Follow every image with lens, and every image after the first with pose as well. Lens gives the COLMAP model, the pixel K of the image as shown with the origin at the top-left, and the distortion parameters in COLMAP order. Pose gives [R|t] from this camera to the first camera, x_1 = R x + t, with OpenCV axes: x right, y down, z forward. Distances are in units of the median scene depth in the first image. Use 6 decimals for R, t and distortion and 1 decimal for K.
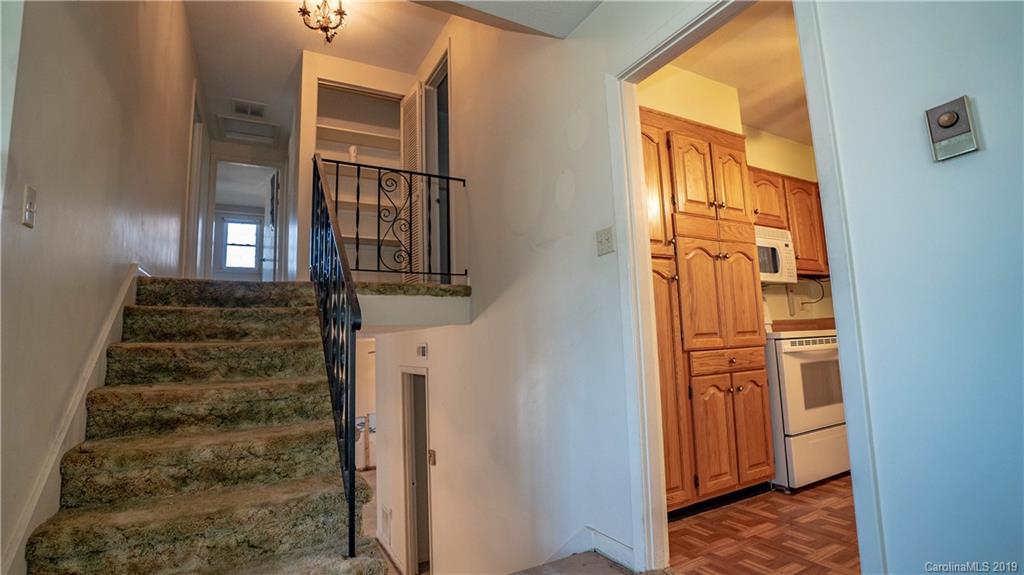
lens RADIAL K [[475.9, 0, 509.1], [0, 475.9, 286.9], [0, 0, 1]] dist [-0.065692, 0.024403]
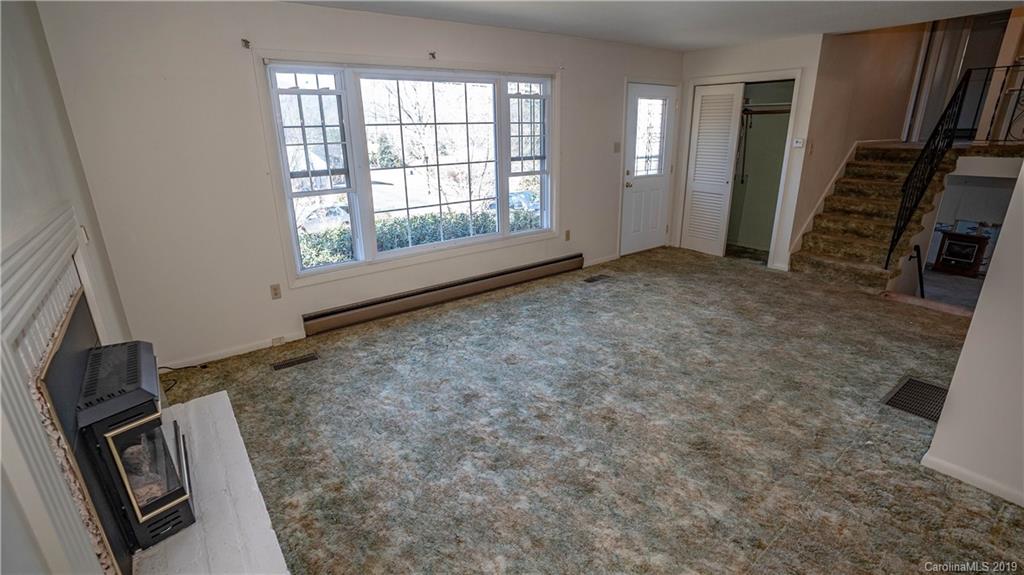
lens RADIAL K [[475.9, 0, 514.0], [0, 475.9, 288.2], [0, 0, 1]] dist [-0.065692, 0.024403]
pose [[0.146233, 0.348875, -0.925690, 1.240748], [0.134150, 0.920112, 0.367964, -0.420023], [0.980112, -0.177990, 0.087750, -0.951856]]
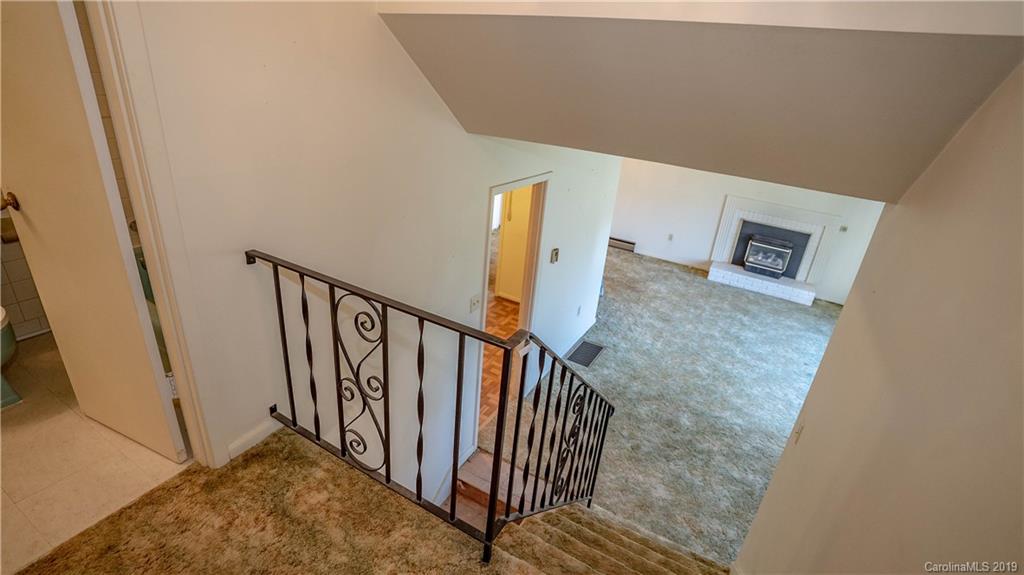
lens RADIAL K [[475.9, 0, 508.5], [0, 475.9, 287.2], [0, 0, 1]] dist [-0.065692, 0.024403]
pose [[-0.520215, -0.352369, 0.777954, -0.823287], [-0.162507, 0.935114, 0.314886, -0.523495], [-0.838432, 0.037385, -0.543723, 1.400603]]
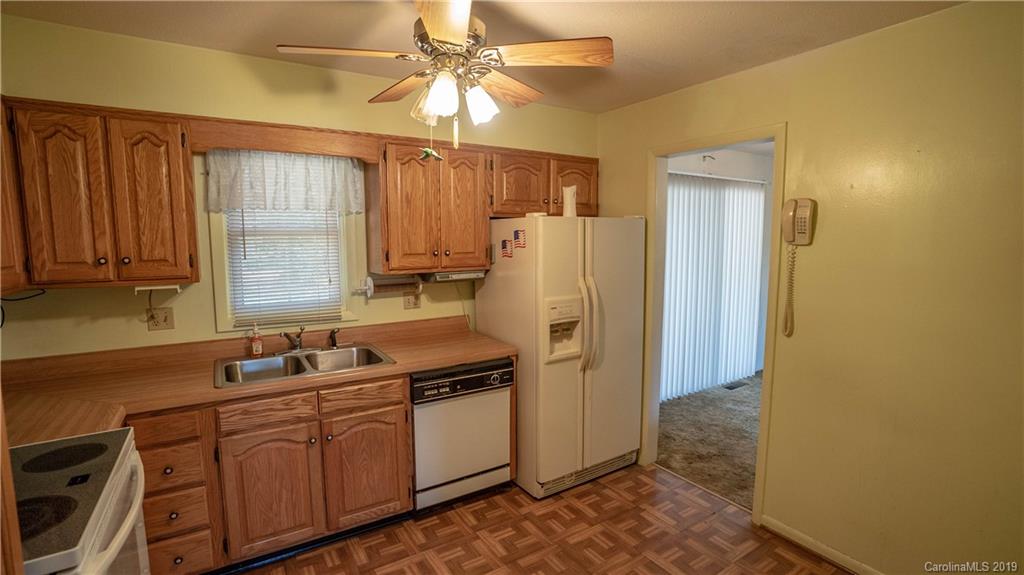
lens RADIAL K [[475.9, 0, 506.6], [0, 475.9, 288.7], [0, 0, 1]] dist [-0.065692, 0.024403]
pose [[-0.059227, -0.071358, 0.995691, 0.227784], [-0.116219, 0.991152, 0.064119, -0.179699], [-0.991456, -0.111920, -0.066997, 0.743895]]
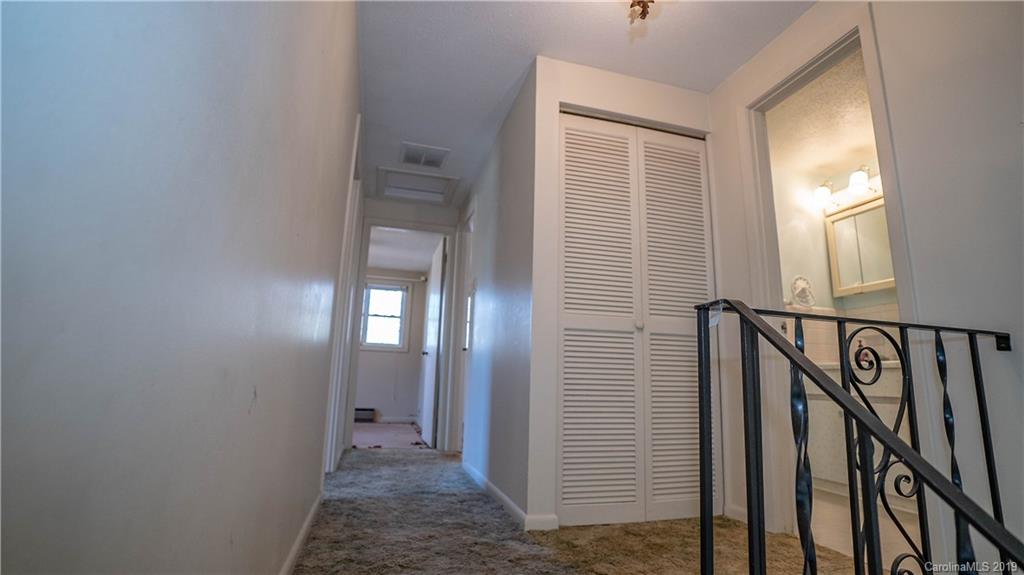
lens RADIAL K [[475.9, 0, 509.0], [0, 475.9, 283.3], [0, 0, 1]] dist [-0.065692, 0.024403]
pose [[0.974491, 0.023389, -0.223204, -0.539885], [-0.041006, 0.996368, -0.074624, -0.294108], [0.220648, 0.081873, 0.971911, 0.714643]]
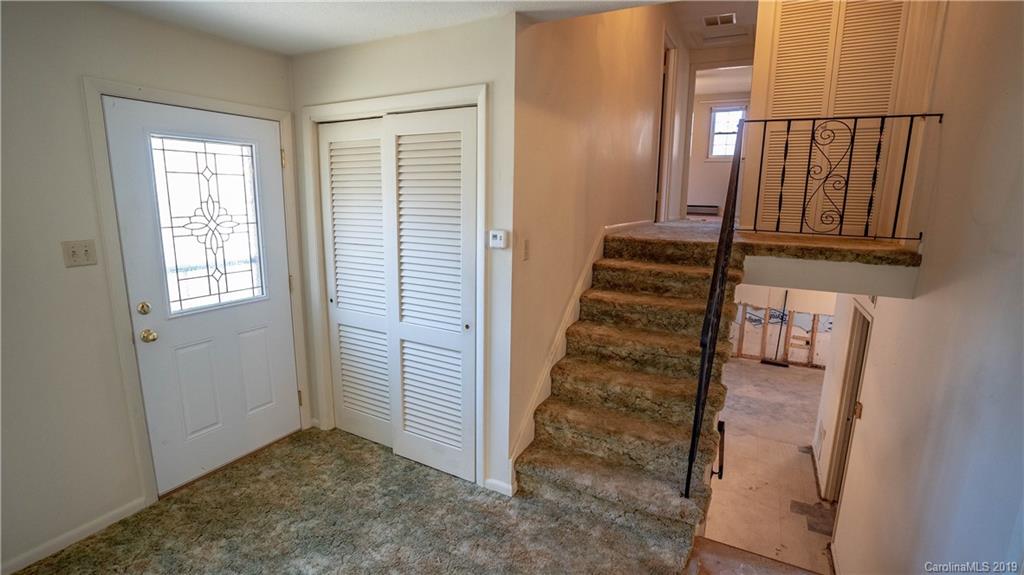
lens RADIAL K [[475.9, 0, 510.5], [0, 475.9, 290.1], [0, 0, 1]] dist [-0.065692, 0.024403]
pose [[0.549417, 0.206759, -0.809563, 0.236049], [0.068470, 0.954500, 0.290243, -0.285408], [0.832738, -0.214895, 0.510262, -0.023760]]
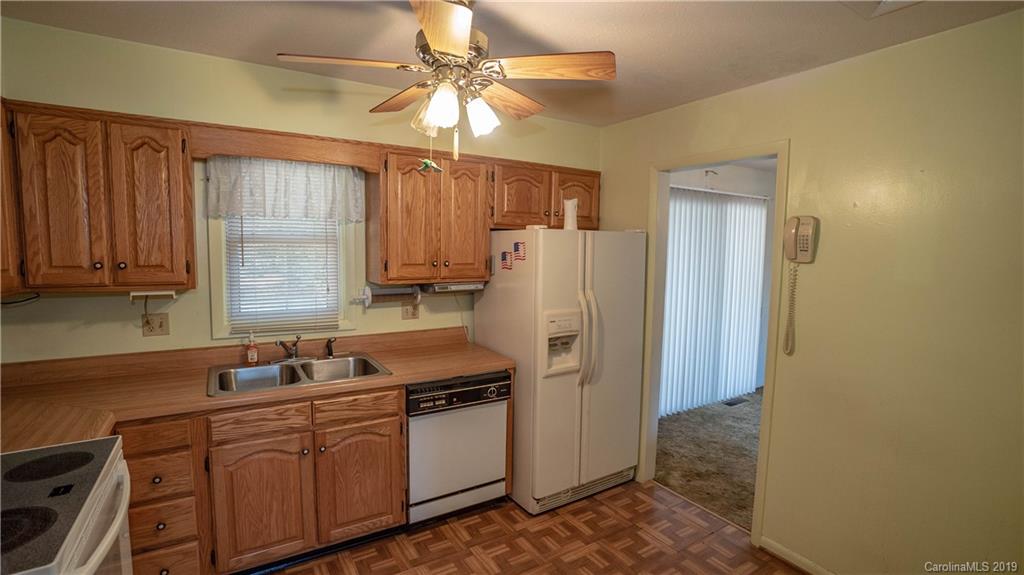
lens RADIAL K [[475.9, 0, 506.8], [0, 475.9, 288.8], [0, 0, 1]] dist [-0.065692, 0.024403]
pose [[-0.056205, -0.051514, 0.997089, 0.235973], [-0.135175, 0.989865, 0.043521, -0.184557], [-0.989226, -0.132336, -0.062599, 0.739535]]
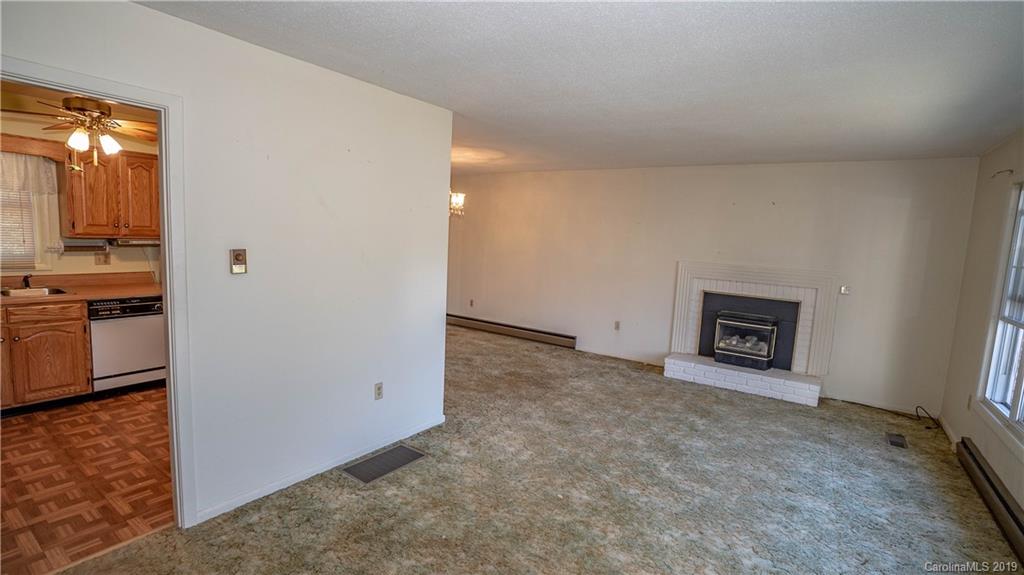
lens RADIAL K [[475.9, 0, 510.7], [0, 475.9, 288.6], [0, 0, 1]] dist [-0.065692, 0.024403]
pose [[-0.443392, -0.081956, 0.892573, -0.684415], [-0.139128, 0.990035, 0.021792, -0.178752], [-0.885464, -0.114520, -0.450376, 0.330905]]
